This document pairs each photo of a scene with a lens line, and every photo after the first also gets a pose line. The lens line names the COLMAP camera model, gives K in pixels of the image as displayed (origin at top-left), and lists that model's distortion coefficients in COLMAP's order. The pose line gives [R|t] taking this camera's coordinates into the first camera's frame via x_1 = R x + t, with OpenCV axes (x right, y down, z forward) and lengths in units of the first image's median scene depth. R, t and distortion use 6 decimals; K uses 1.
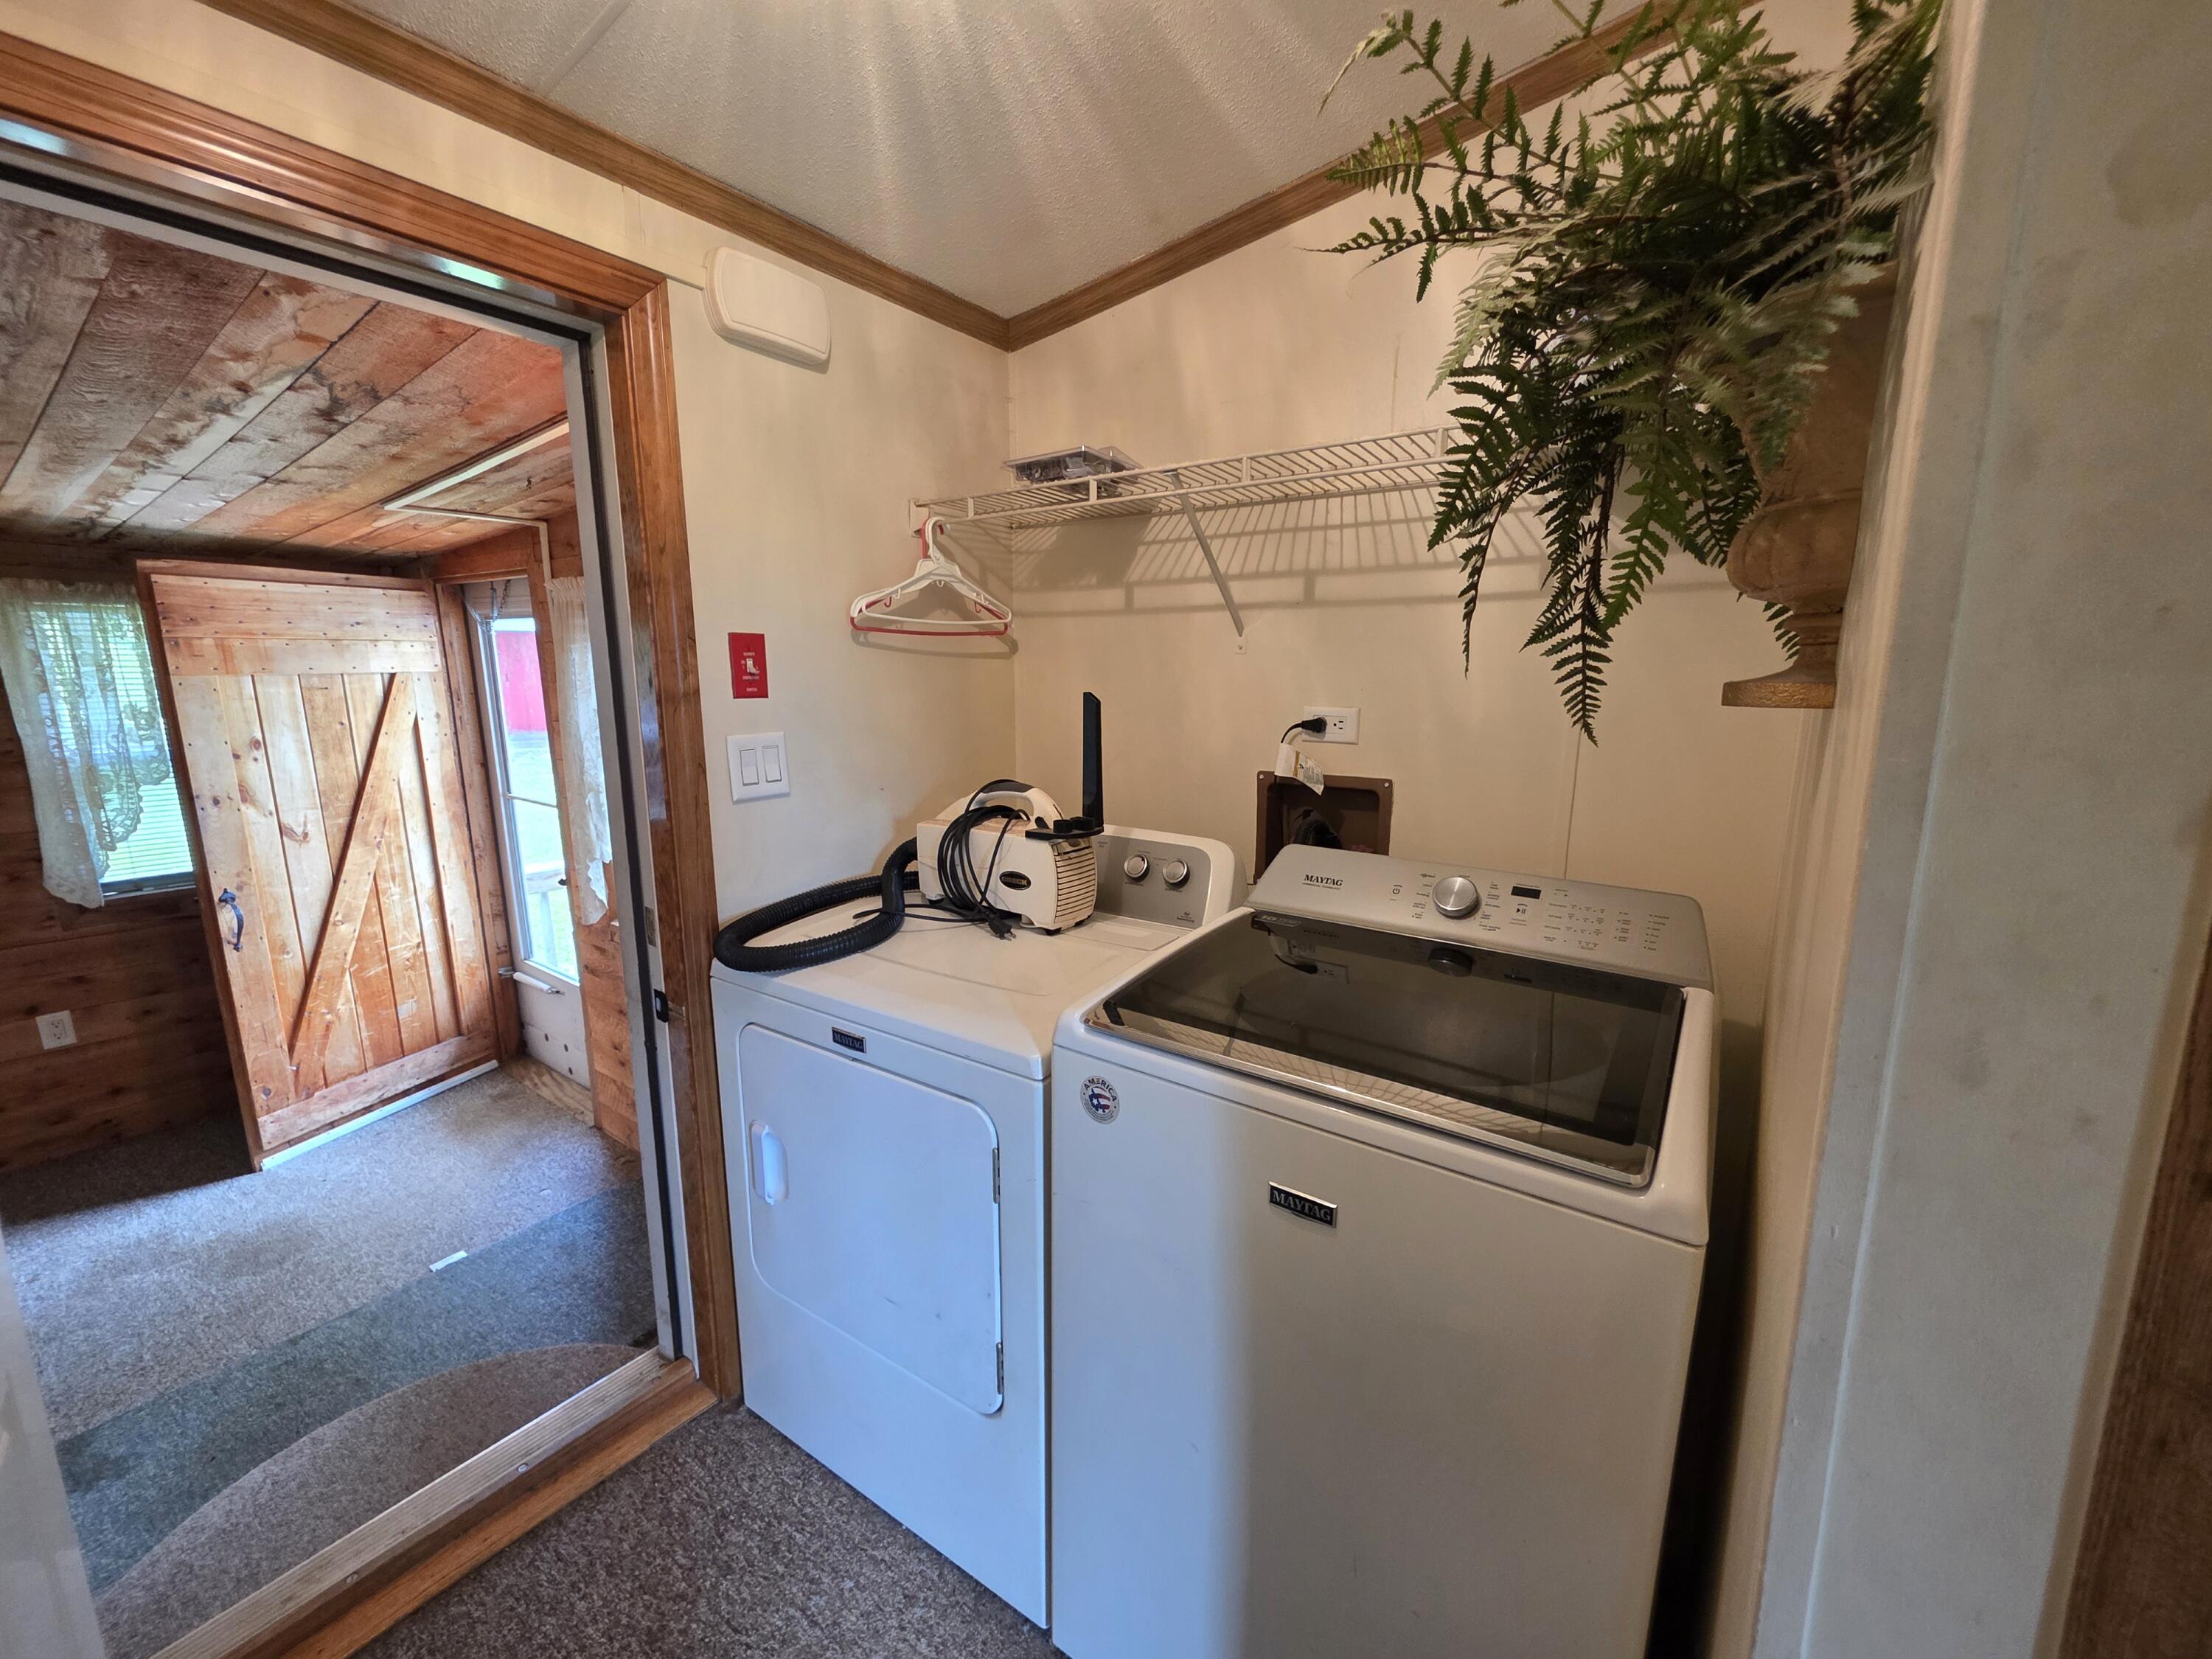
lens RADIAL K [[884.9, 0, 1103.2], [0, 884.9, 831.3], [0, 0, 1]] dist [0.004751, -0.002088]
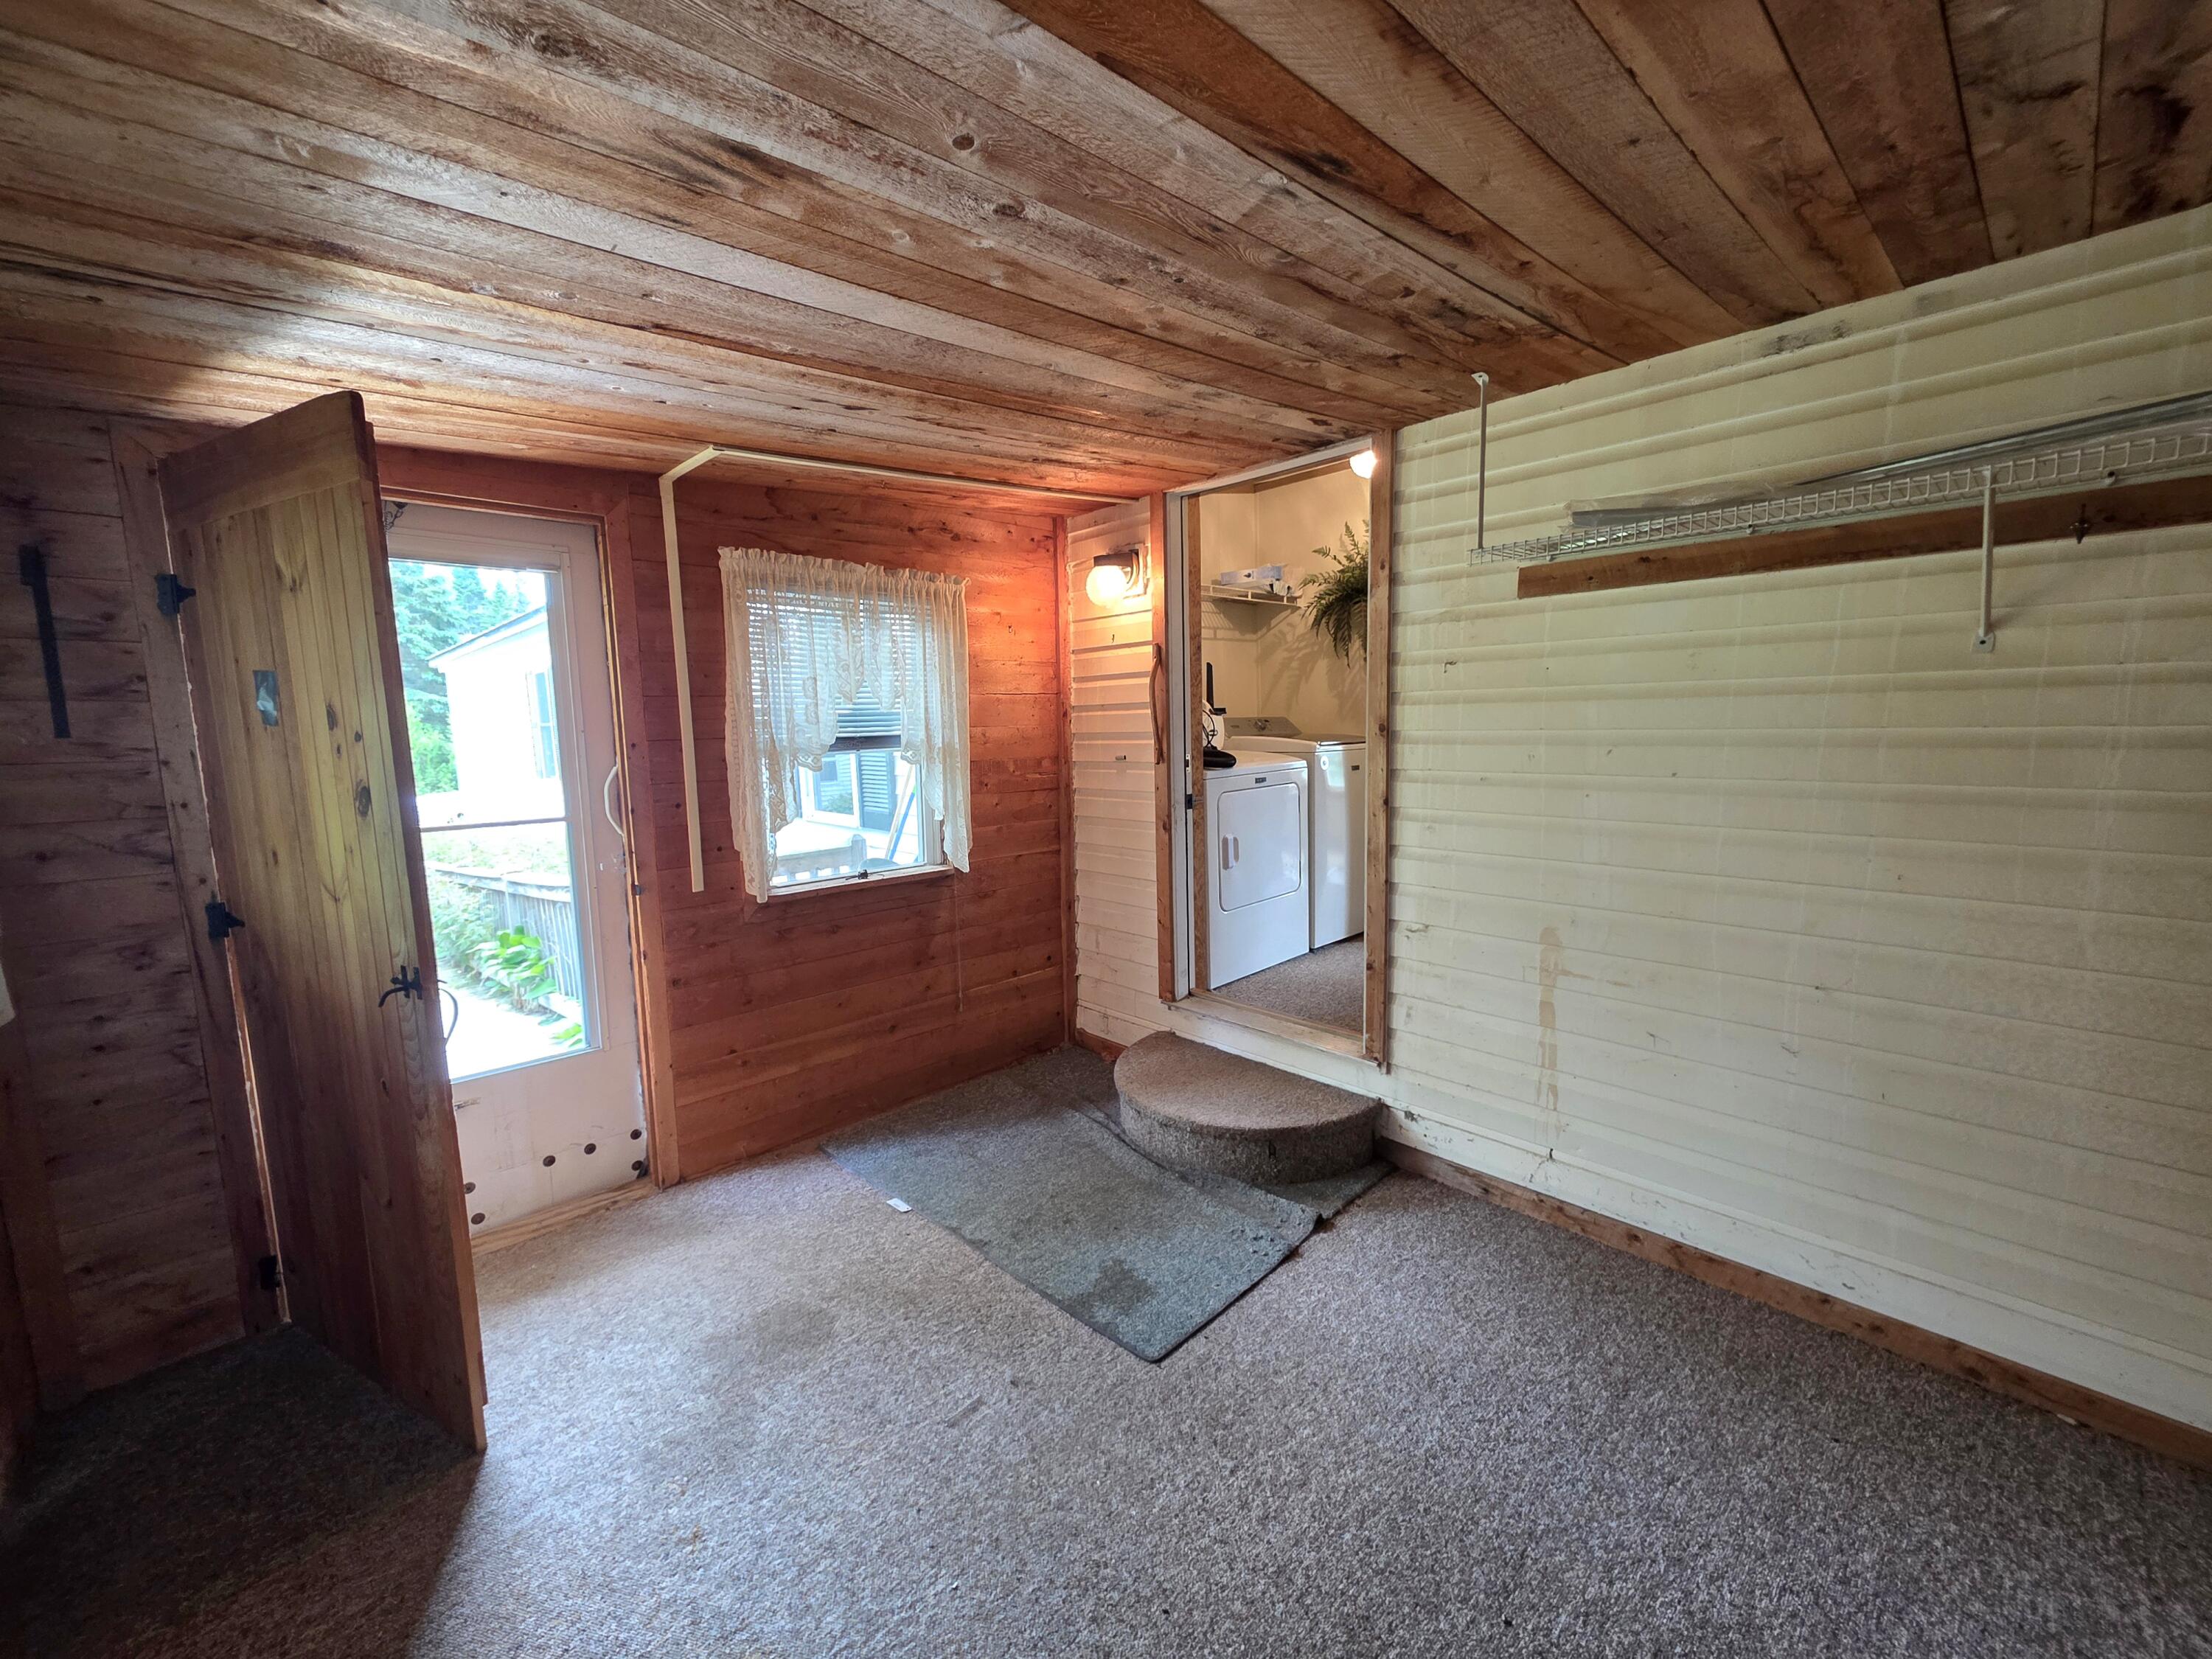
lens RADIAL K [[884.9, 0, 1106.6], [0, 884.9, 826.6], [0, 0, 1]] dist [0.004751, -0.002088]
pose [[0.155612, -0.114057, 0.981211, -1.668326], [0.194325, 0.977436, 0.082800, 0.021354], [-0.968516, 0.177789, 0.174265, 0.512464]]
